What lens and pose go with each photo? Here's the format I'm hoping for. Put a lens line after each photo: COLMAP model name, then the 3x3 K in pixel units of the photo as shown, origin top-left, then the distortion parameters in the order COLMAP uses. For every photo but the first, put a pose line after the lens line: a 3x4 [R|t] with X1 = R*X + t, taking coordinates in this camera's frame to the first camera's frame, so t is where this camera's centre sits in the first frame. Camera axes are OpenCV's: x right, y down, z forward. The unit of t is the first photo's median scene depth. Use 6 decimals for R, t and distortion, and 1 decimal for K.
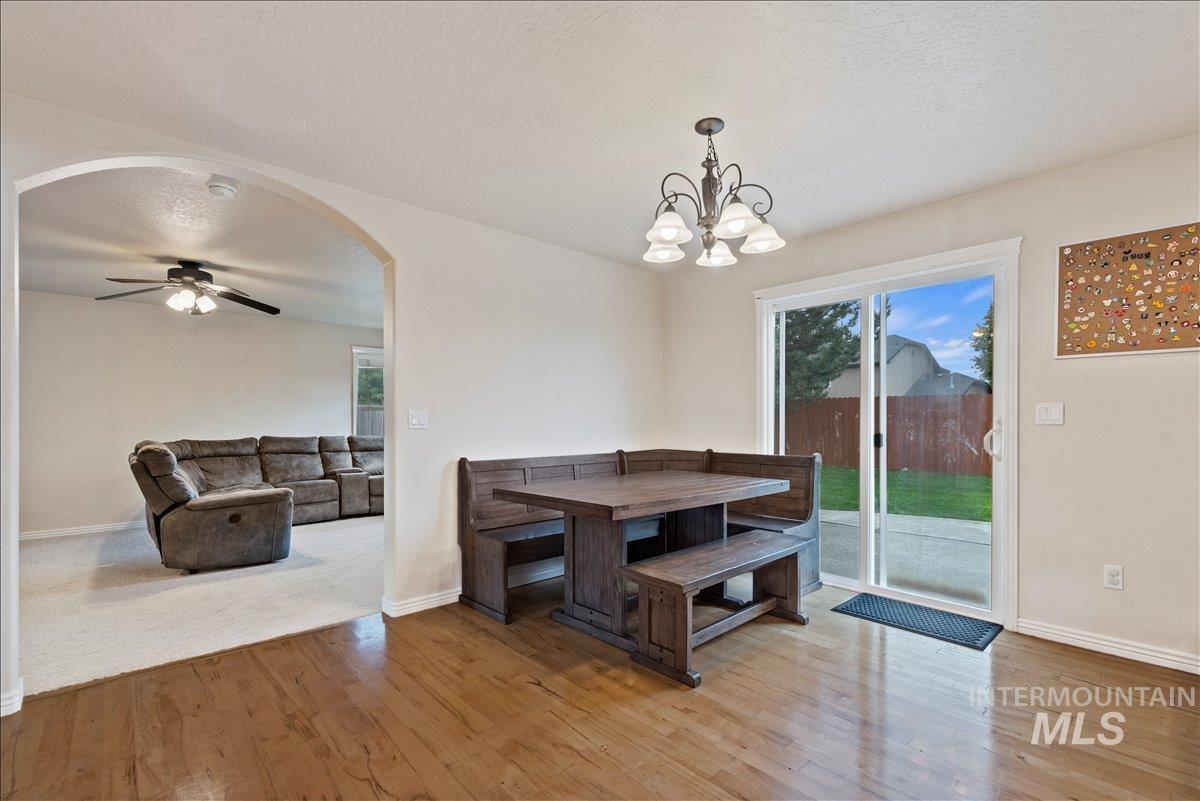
lens RADIAL K [[530.0, 0, 623.3], [0, 530.0, 416.6], [0, 0, 1]] dist [-0.001053, -0.000172]
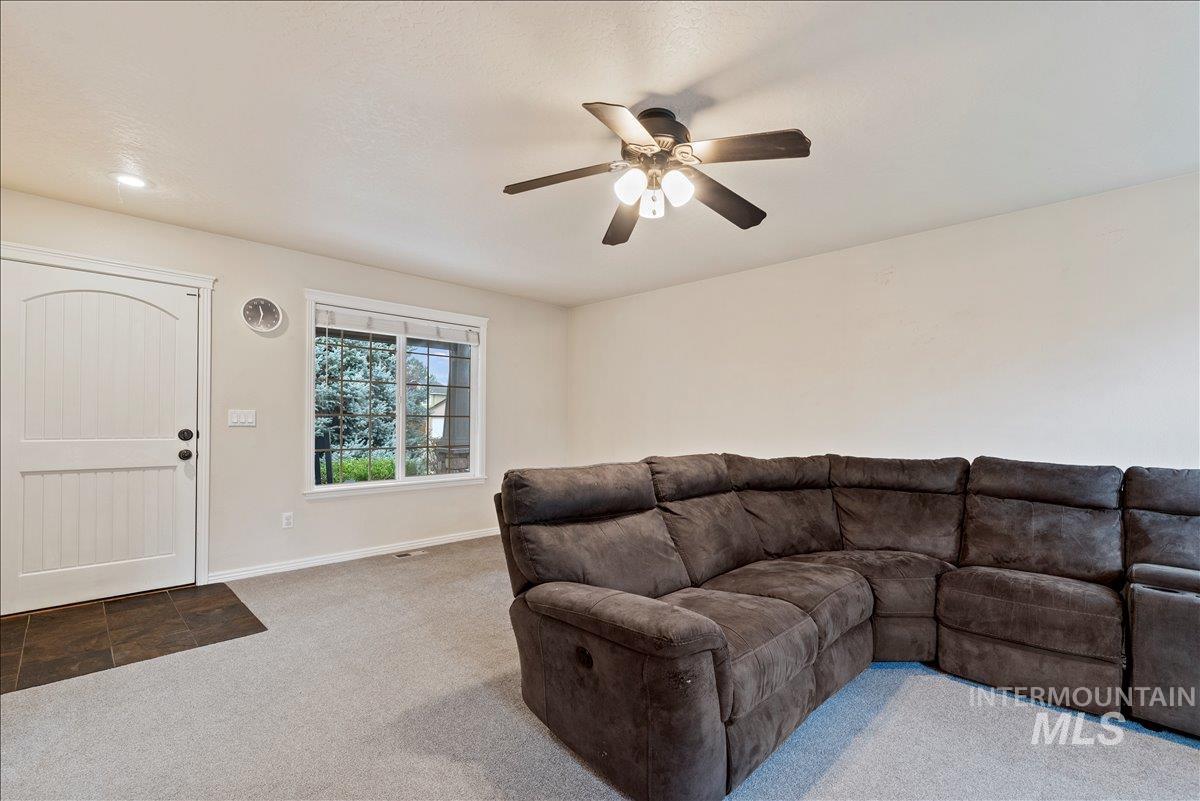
lens RADIAL K [[525.9, 0, 597.4], [0, 525.9, 418.3], [0, 0, 1]] dist [0.000553, 0.000097]
pose [[0.010175, -0.000707, -0.999948, -0.212739], [0.000721, 0.999999, -0.000700, 0.002593], [0.999948, -0.000713, 0.010176, 0.673018]]
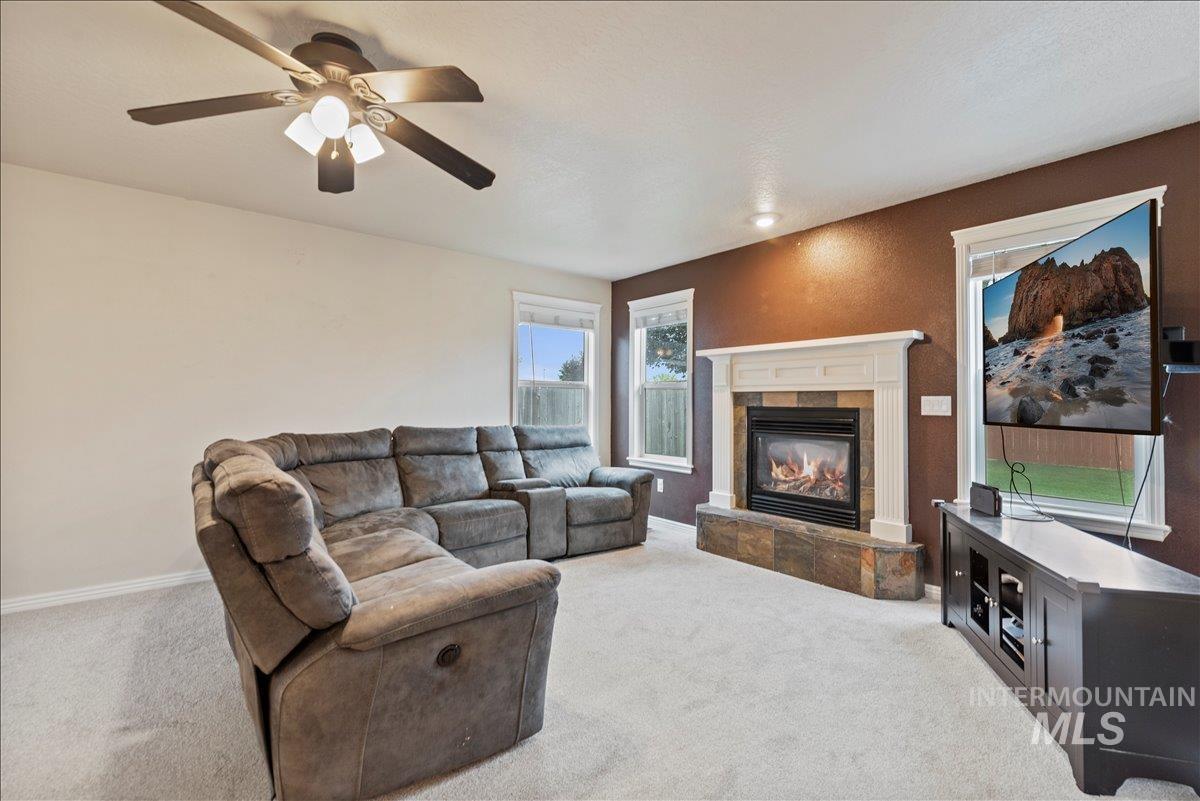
lens RADIAL K [[528.4, 0, 632.2], [0, 528.4, 388.7], [0, 0, 1]] dist [0.001768, 0.000001]
pose [[0.998281, 0.009418, -0.057848, -0.387376], [-0.010475, 0.999783, -0.017982, 0.001598], [0.057666, 0.018558, 0.998163, 0.413230]]
